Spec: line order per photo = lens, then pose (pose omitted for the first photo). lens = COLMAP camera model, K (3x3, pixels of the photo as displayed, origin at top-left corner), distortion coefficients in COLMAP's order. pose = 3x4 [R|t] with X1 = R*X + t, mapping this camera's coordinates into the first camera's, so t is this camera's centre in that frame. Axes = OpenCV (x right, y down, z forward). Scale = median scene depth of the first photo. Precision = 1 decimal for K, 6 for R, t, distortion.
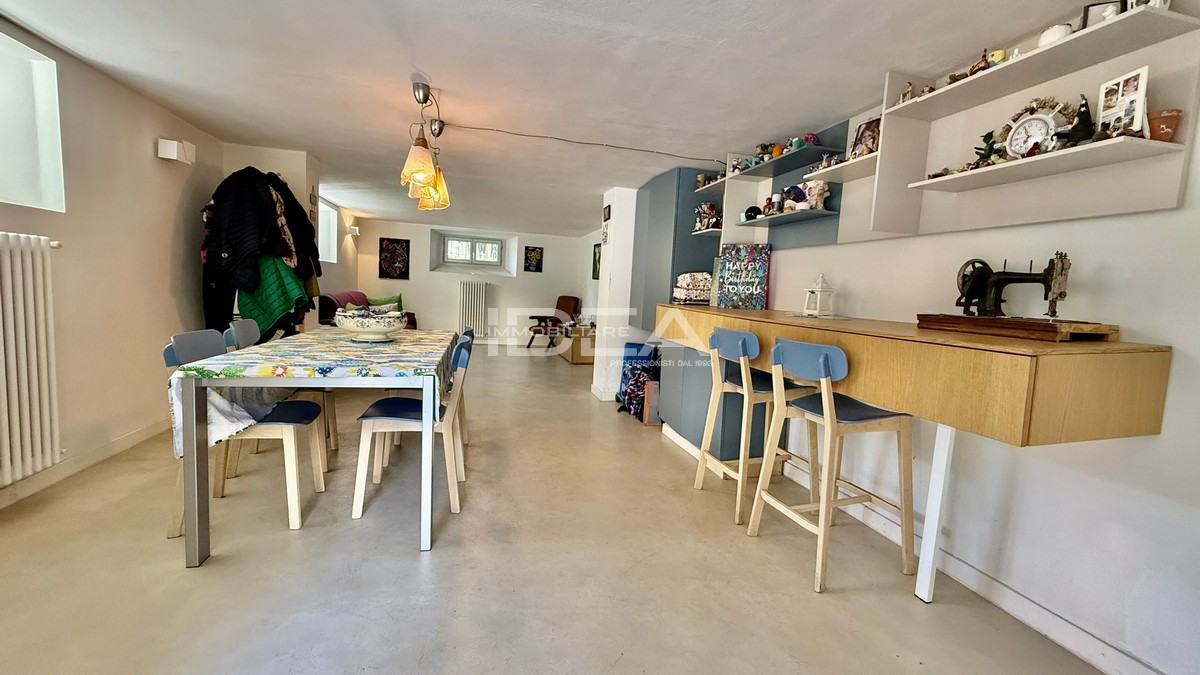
lens RADIAL K [[482.3, 0, 599.5], [0, 482.3, 337.2], [0, 0, 1]] dist [0.000578, -0.000073]
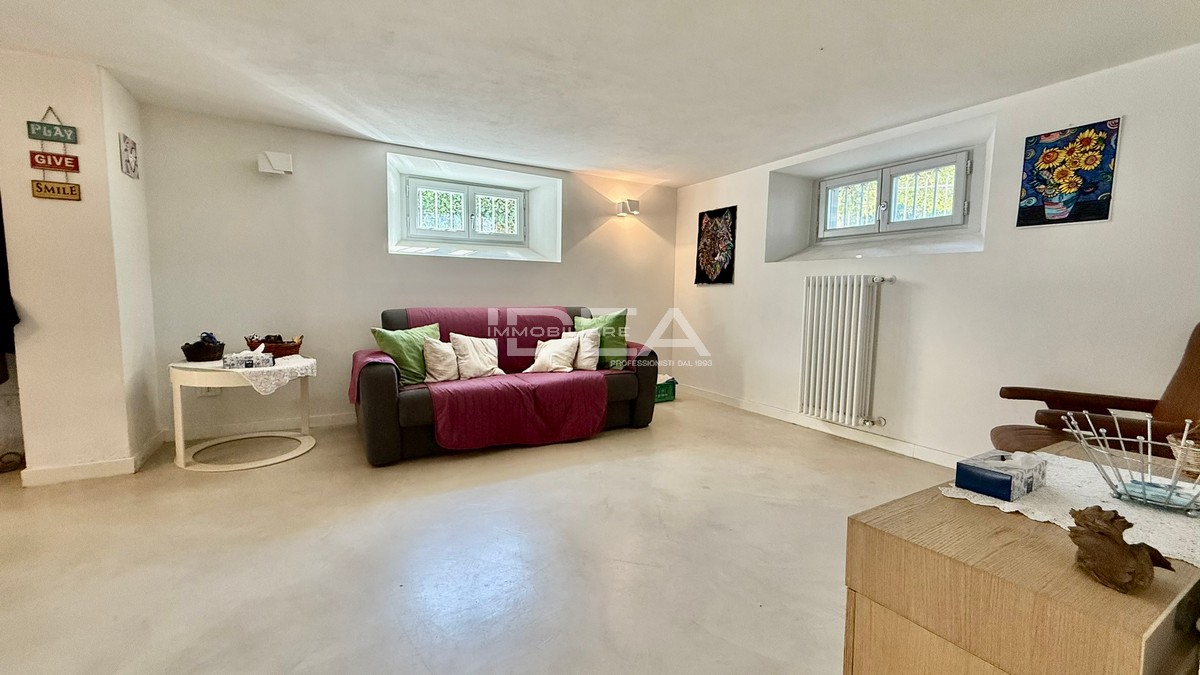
lens RADIAL K [[482.3, 0, 598.1], [0, 482.3, 337.2], [0, 0, 1]] dist [0.000578, -0.000073]
pose [[0.269050, 0.035263, -0.962480, 0.054885], [-0.080759, 0.996636, 0.013939, -0.056538], [0.959734, 0.073978, 0.270993, 0.699143]]
